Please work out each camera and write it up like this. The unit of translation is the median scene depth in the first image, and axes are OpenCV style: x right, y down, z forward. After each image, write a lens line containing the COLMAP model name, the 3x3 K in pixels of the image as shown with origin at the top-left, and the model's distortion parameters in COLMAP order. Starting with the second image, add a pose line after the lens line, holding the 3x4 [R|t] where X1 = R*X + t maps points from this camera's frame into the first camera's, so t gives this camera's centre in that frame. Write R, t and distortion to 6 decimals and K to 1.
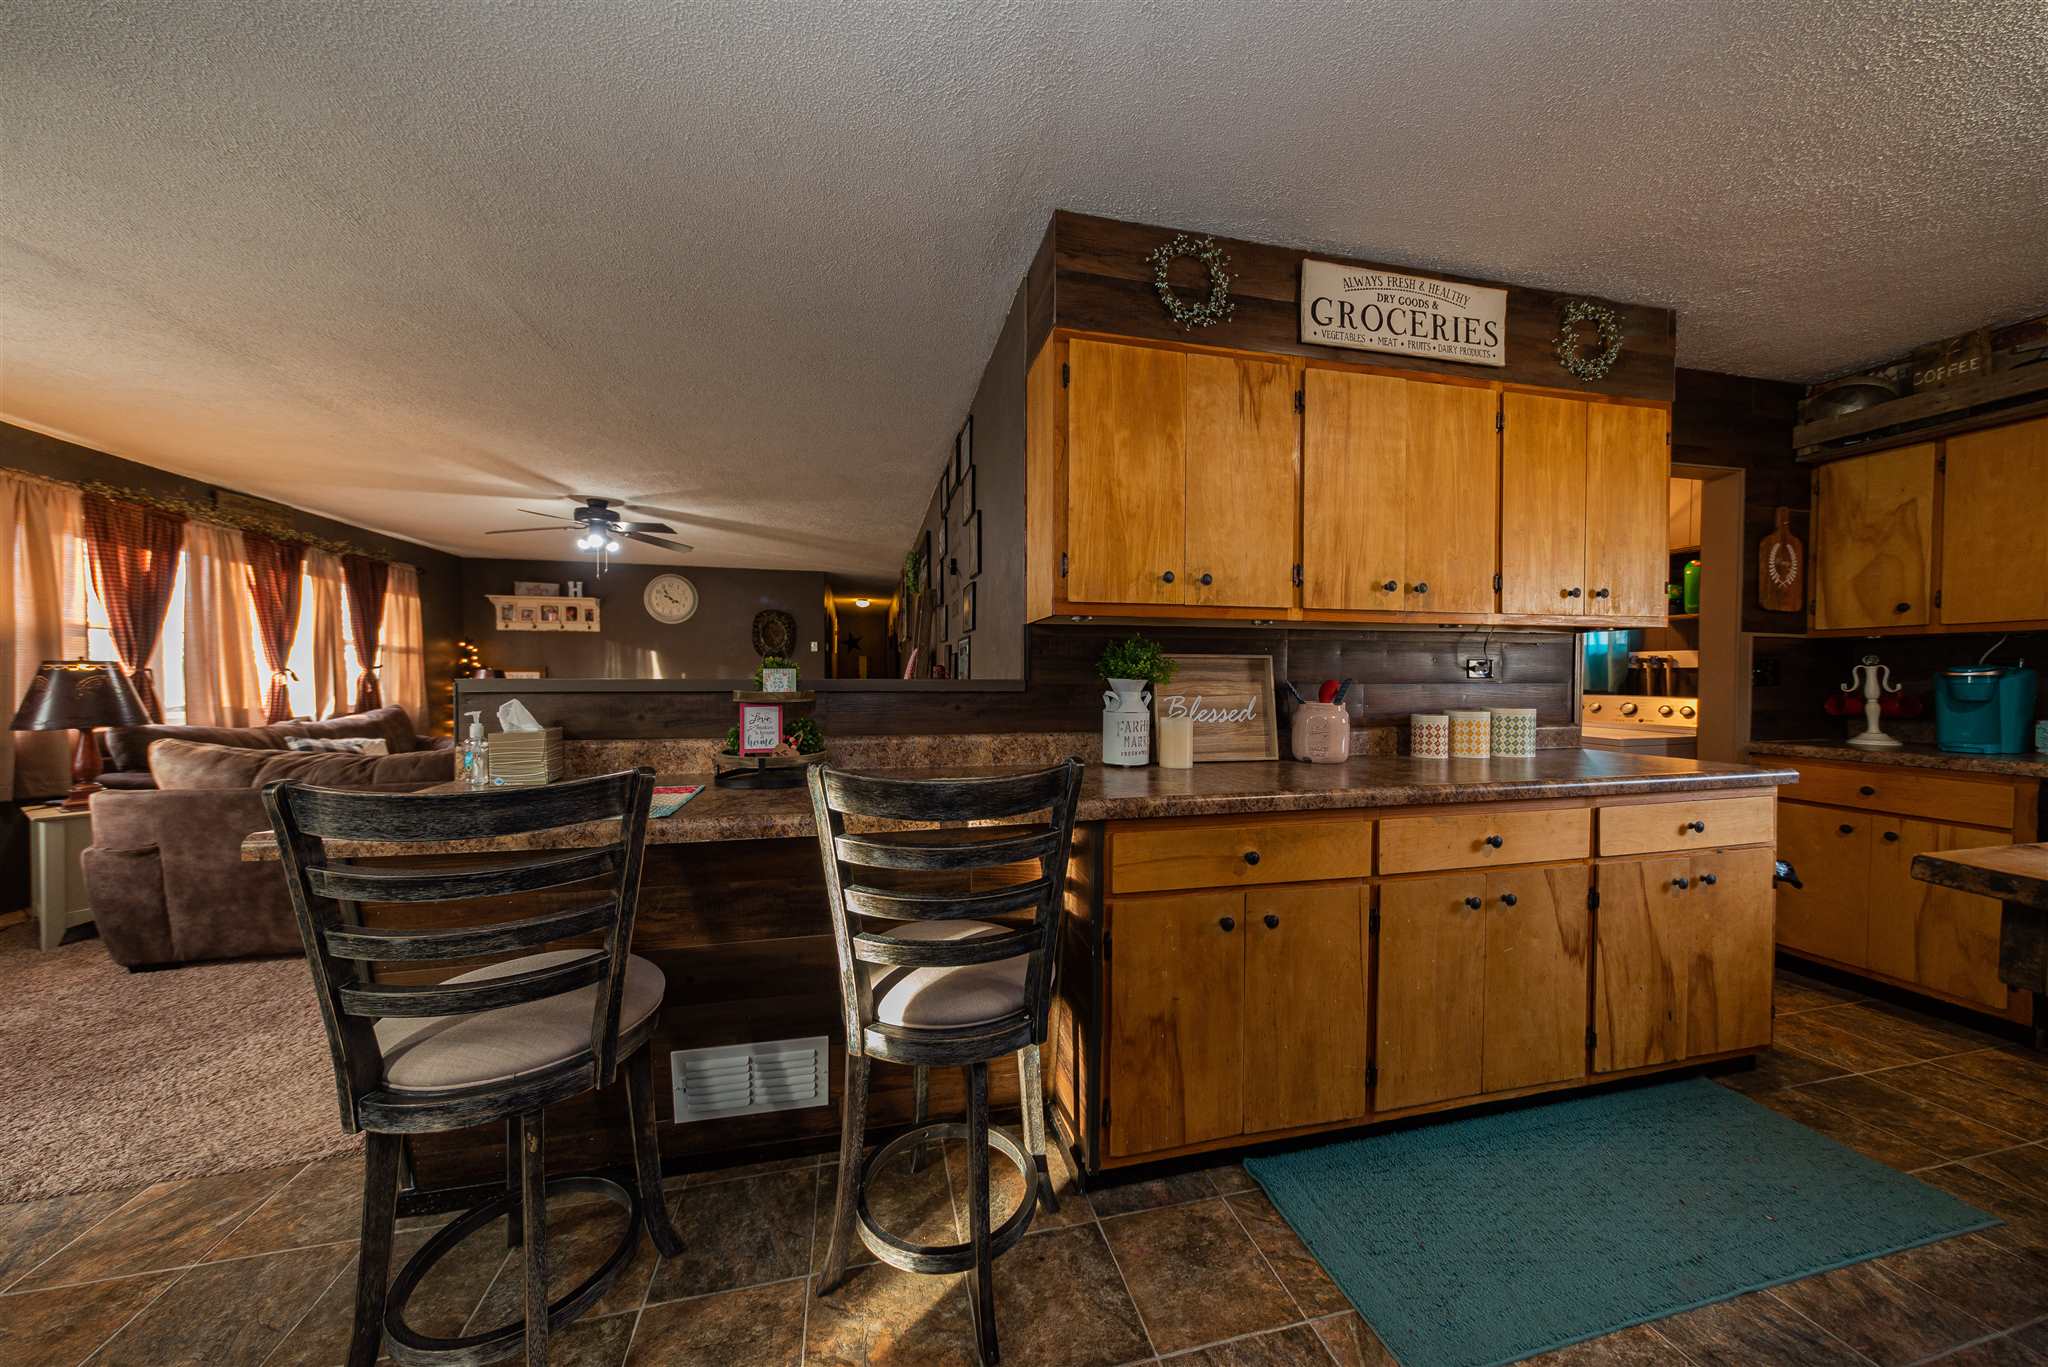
lens RADIAL K [[670.3, 0, 1014.0], [0, 670.3, 688.1], [0, 0, 1]] dist [0.002413, -0.000041]
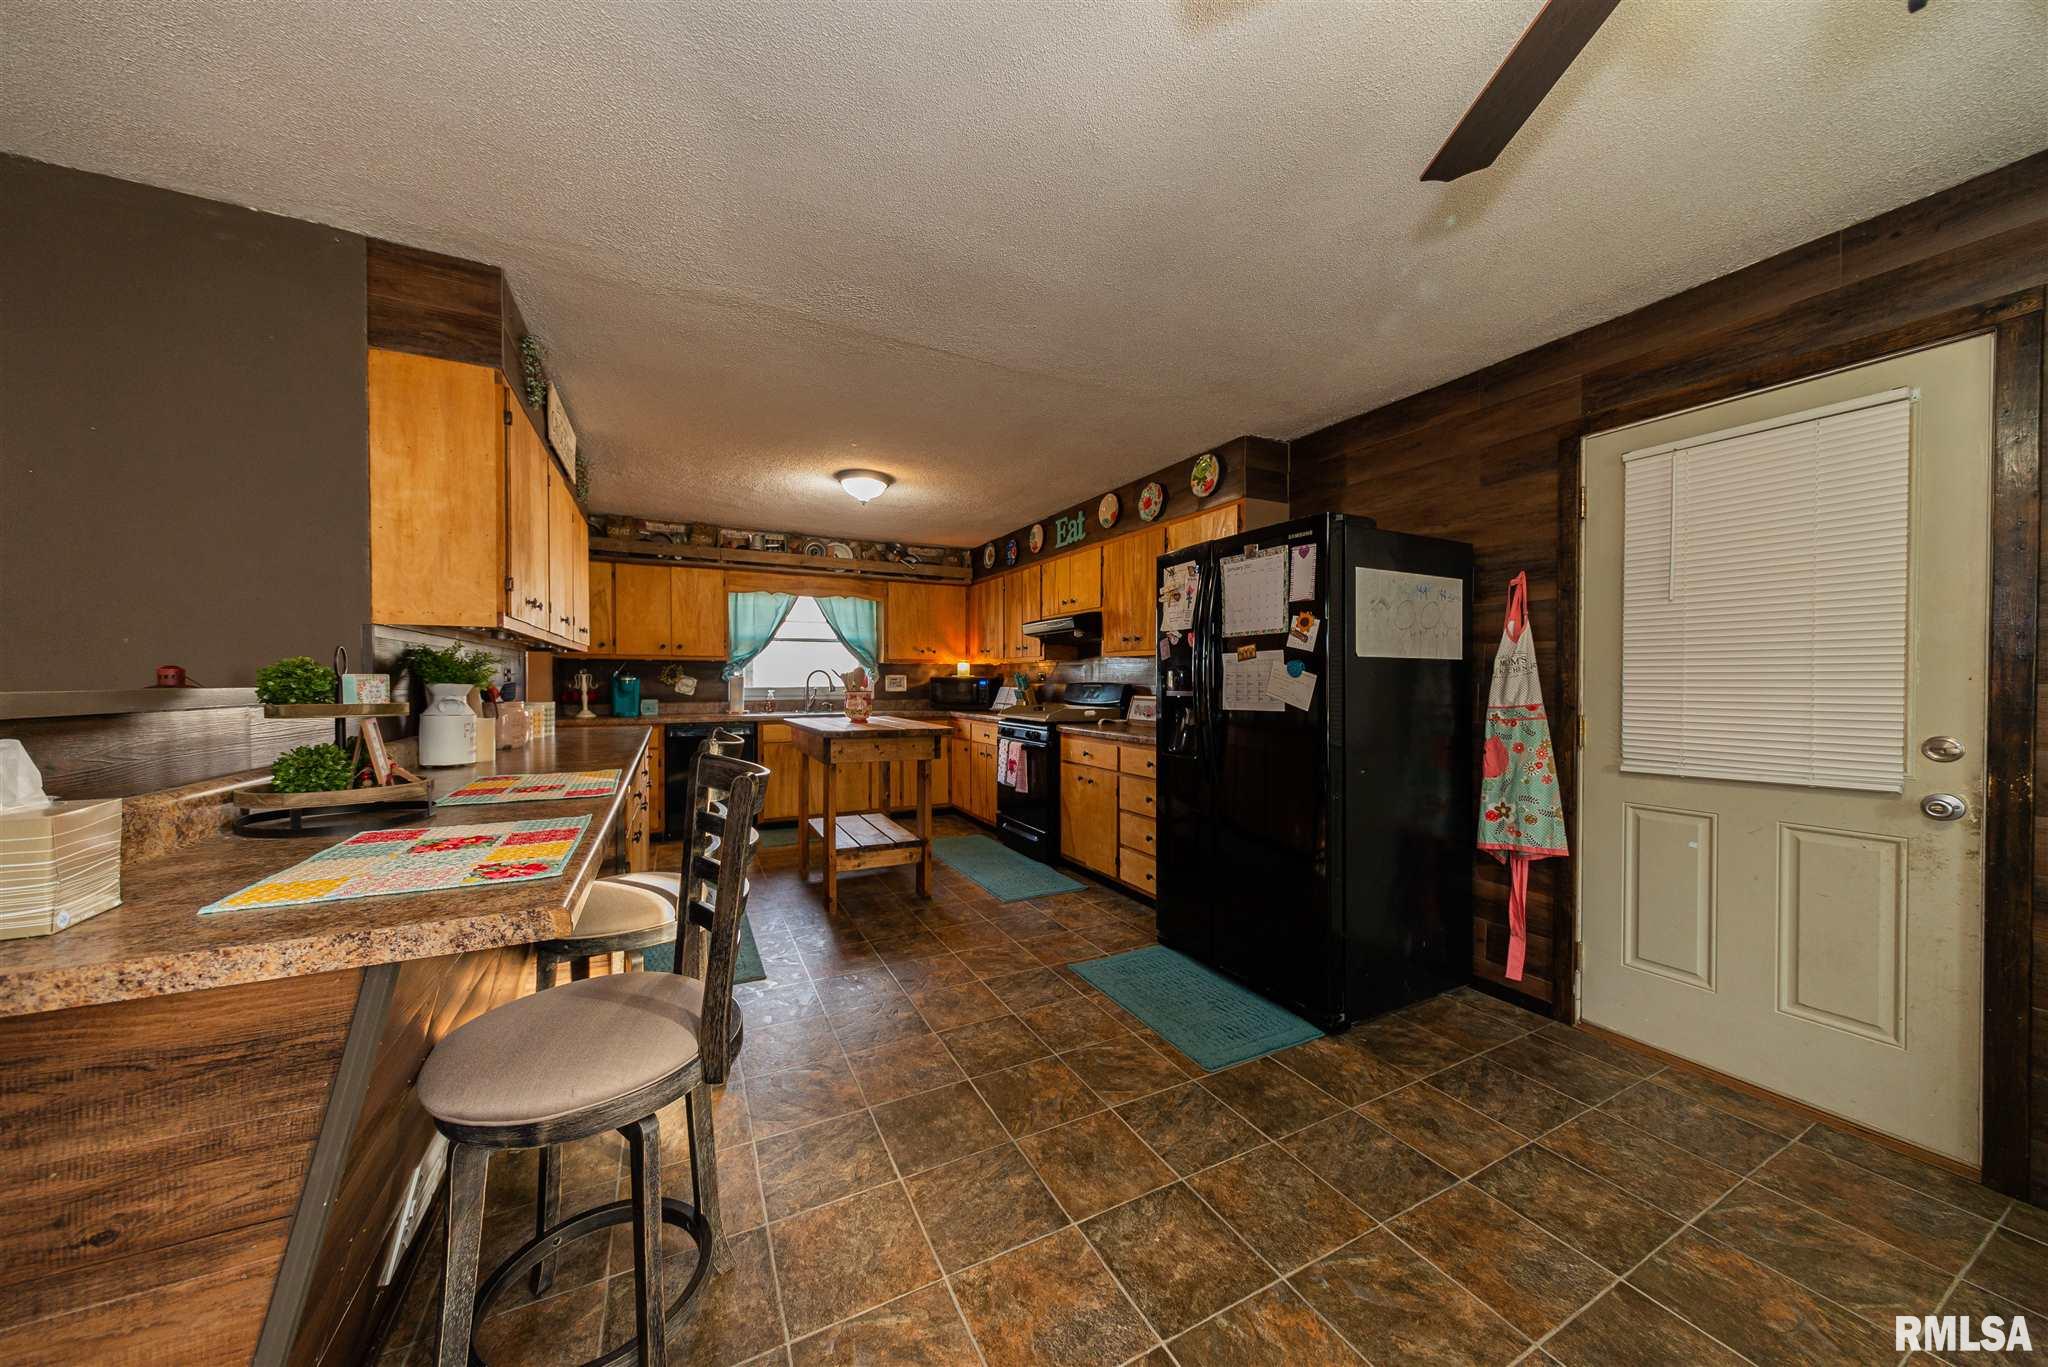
lens RADIAL K [[678.6, 0, 1013.5], [0, 678.6, 684.0], [0, 0, 1]] dist [0.000192, -0.000052]
pose [[-0.231208, -0.006548, 0.972882, -1.028681], [0.015683, 0.999822, 0.010456, -0.010250], [-0.972778, 0.017675, -0.231064, 0.364530]]
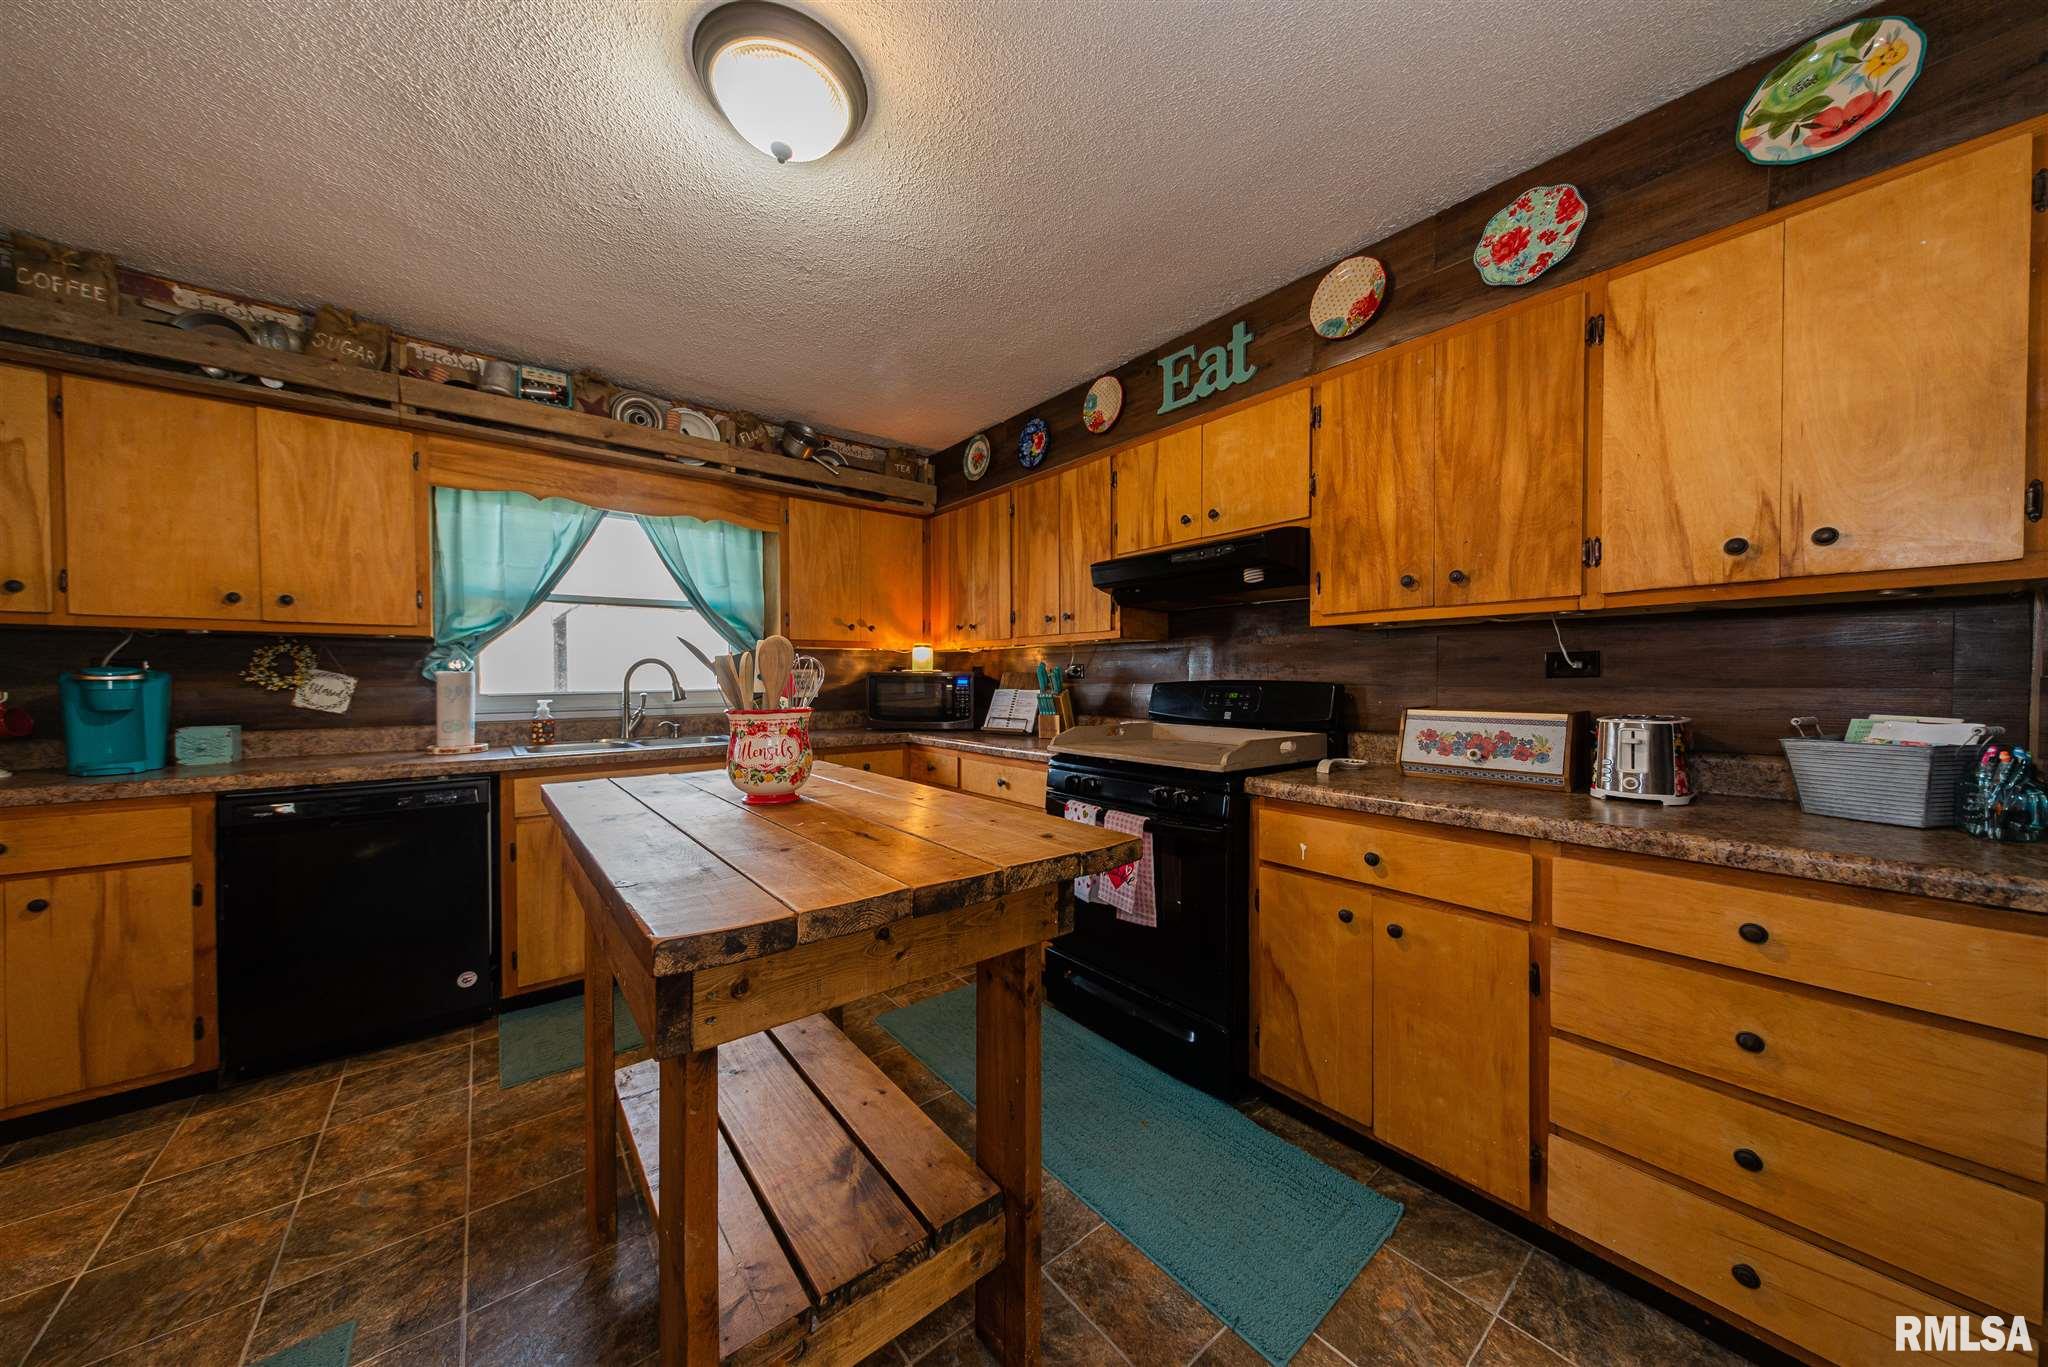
lens RADIAL K [[670.3, 0, 1014.0], [0, 670.3, 688.1], [0, 0, 1]] dist [0.002413, -0.000041]
pose [[-0.429687, -0.013433, 0.902878, 0.244777], [0.018585, 0.999546, 0.023716, -0.008771], [-0.902787, 0.026970, -0.429242, 0.413081]]
